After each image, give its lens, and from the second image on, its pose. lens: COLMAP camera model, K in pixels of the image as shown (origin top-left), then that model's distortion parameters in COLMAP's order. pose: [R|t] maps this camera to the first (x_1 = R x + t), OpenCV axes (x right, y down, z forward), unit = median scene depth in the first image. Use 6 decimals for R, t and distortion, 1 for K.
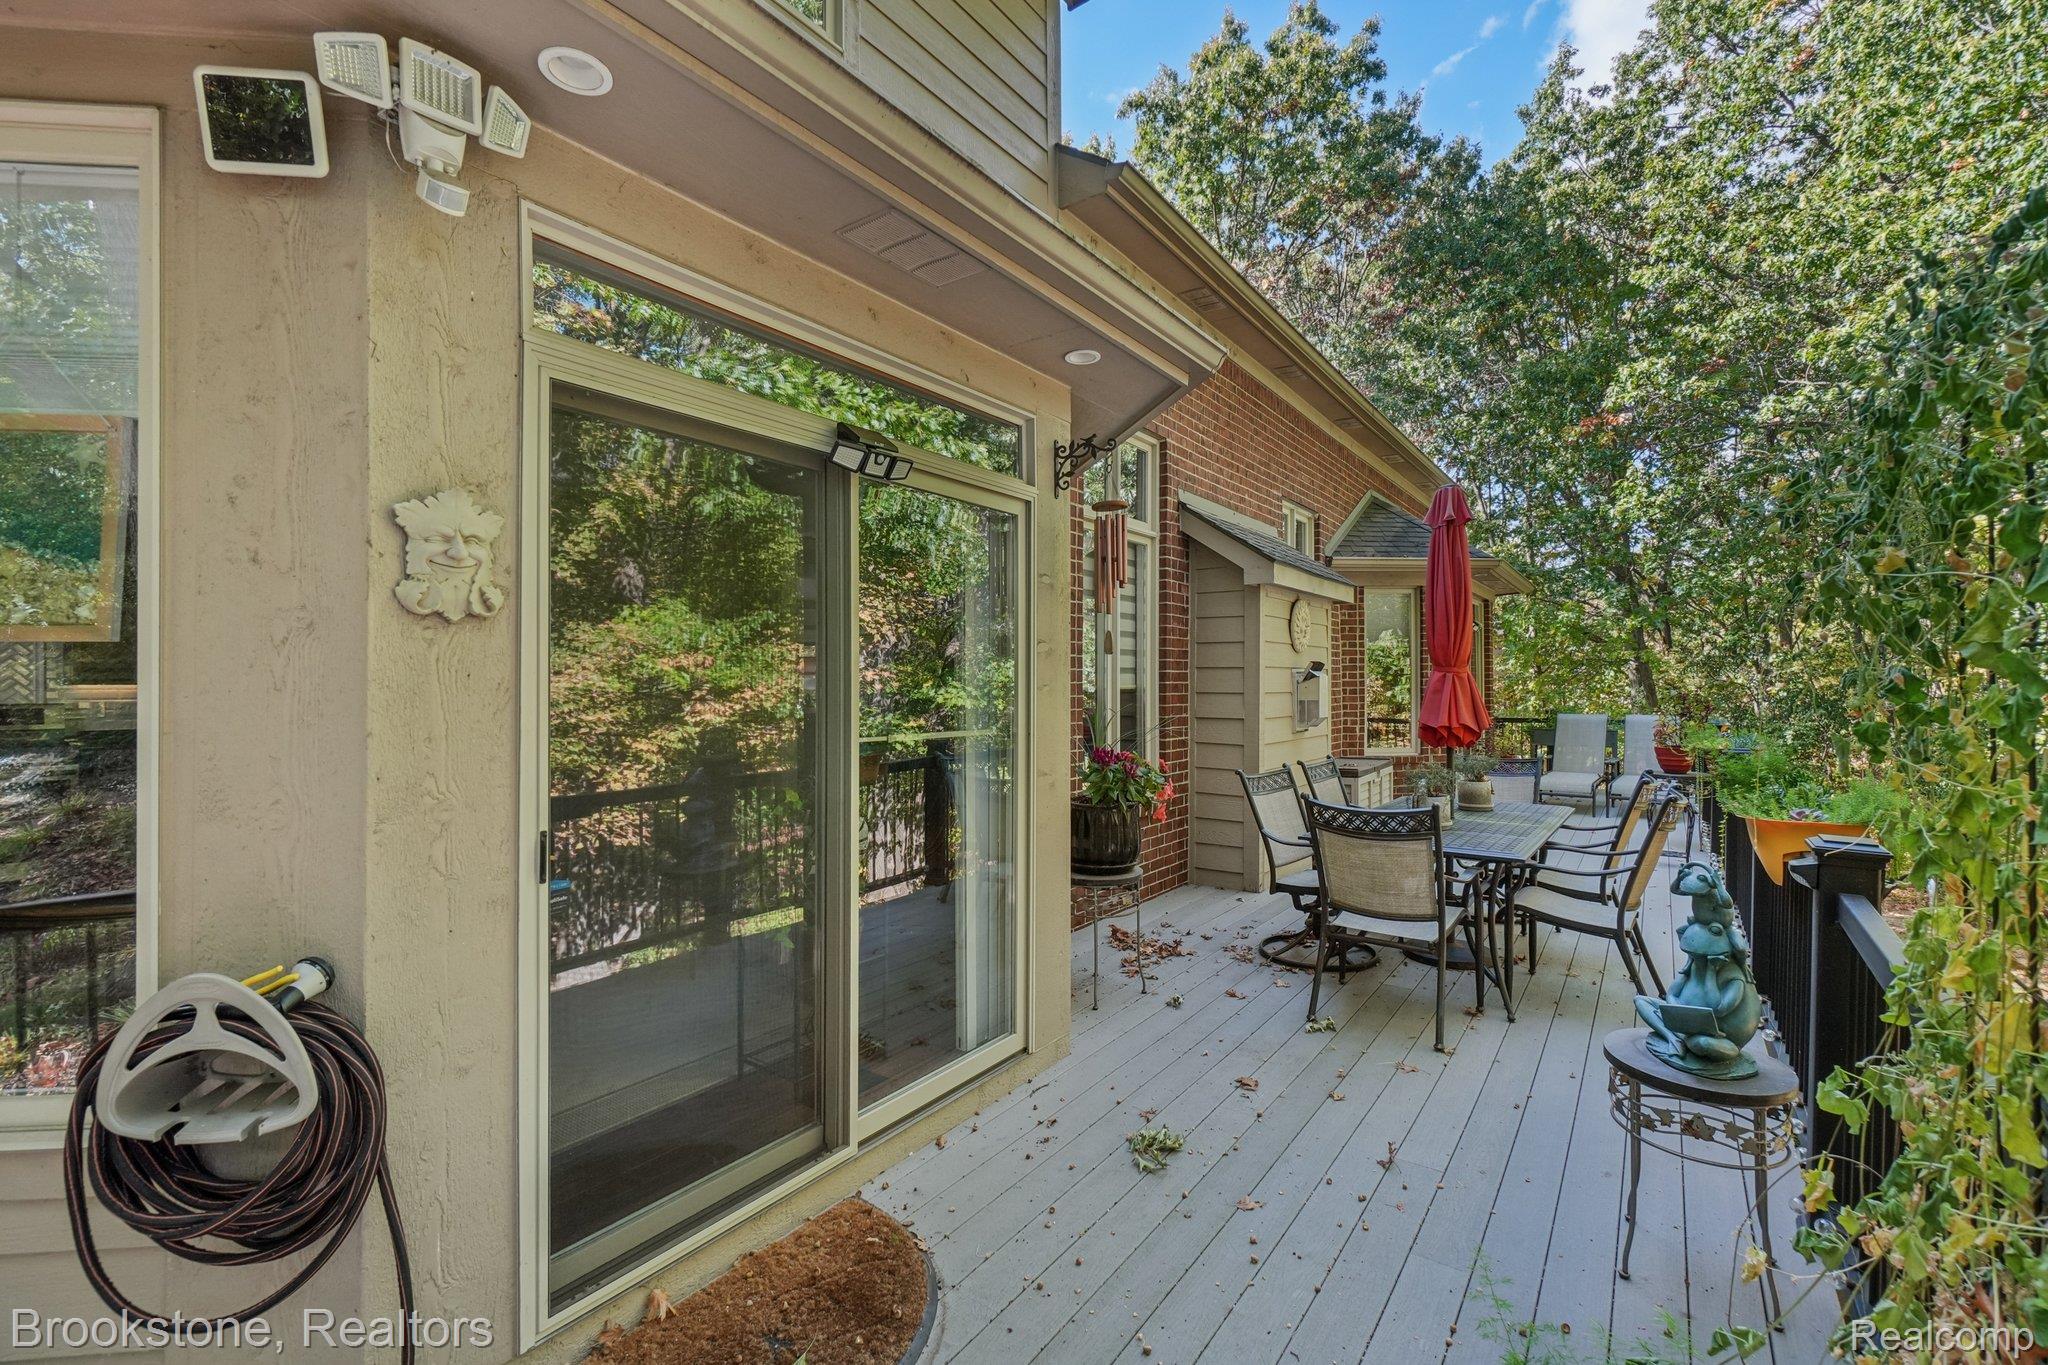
lens RADIAL K [[891.5, 0, 1008.3], [0, 891.5, 682.2], [0, 0, 1]] dist [0.002651, 0.000540]
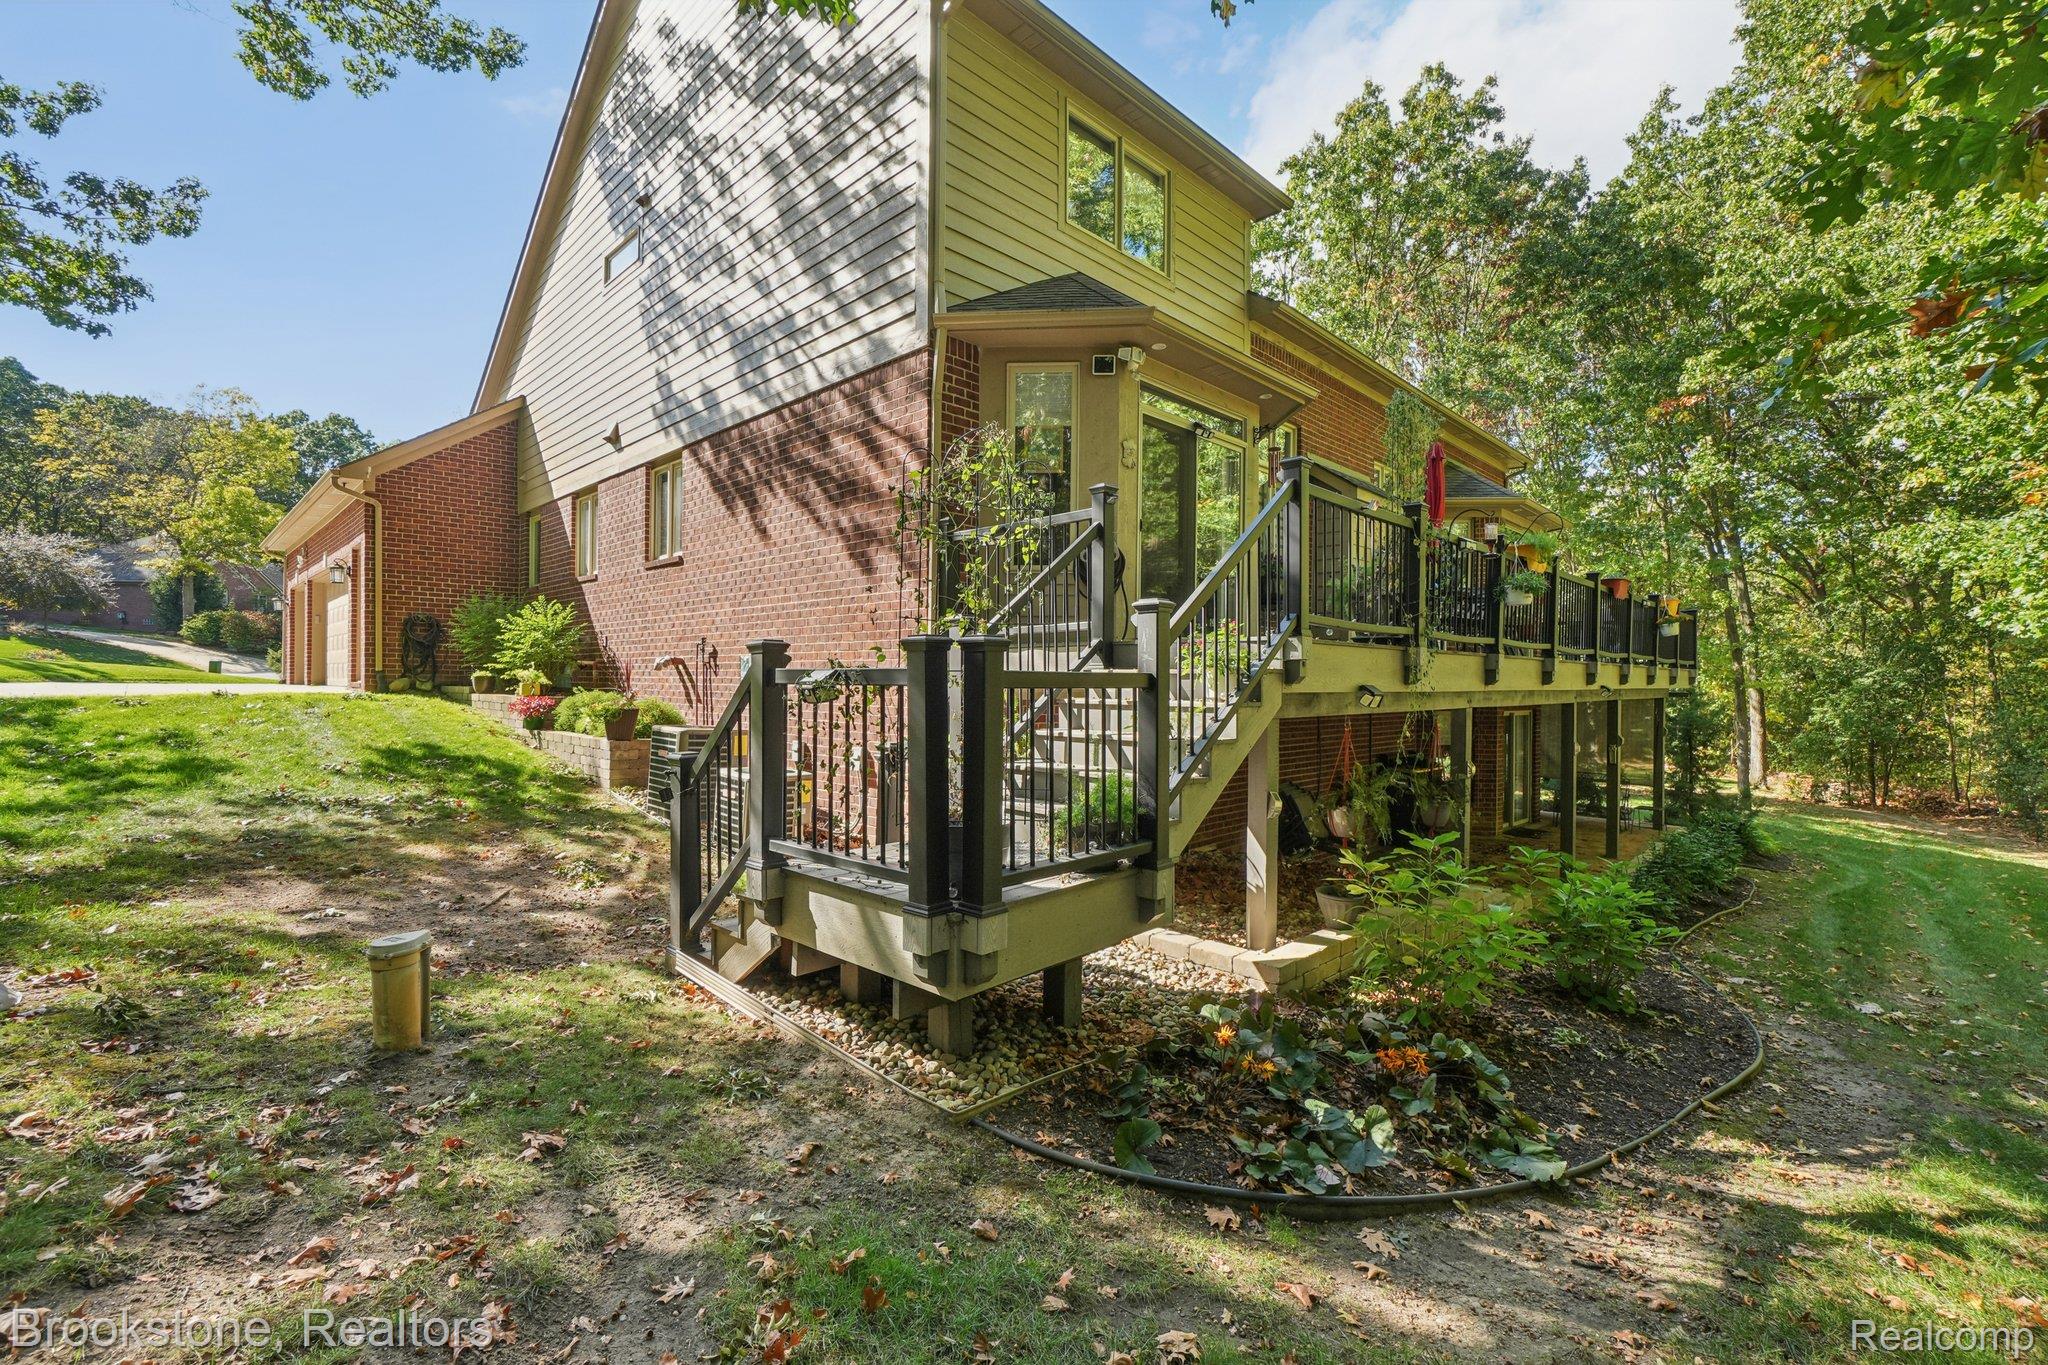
lens RADIAL K [[891.5, 0, 1042.0], [0, 891.5, 683.1], [0, 0, 1]] dist [0.002651, 0.000540]
pose [[0.992152, 0.008261, -0.124763, -0.037439], [-0.007714, 0.999958, 0.004867, 0.078519], [0.124798, -0.003866, 0.992175, -0.277585]]
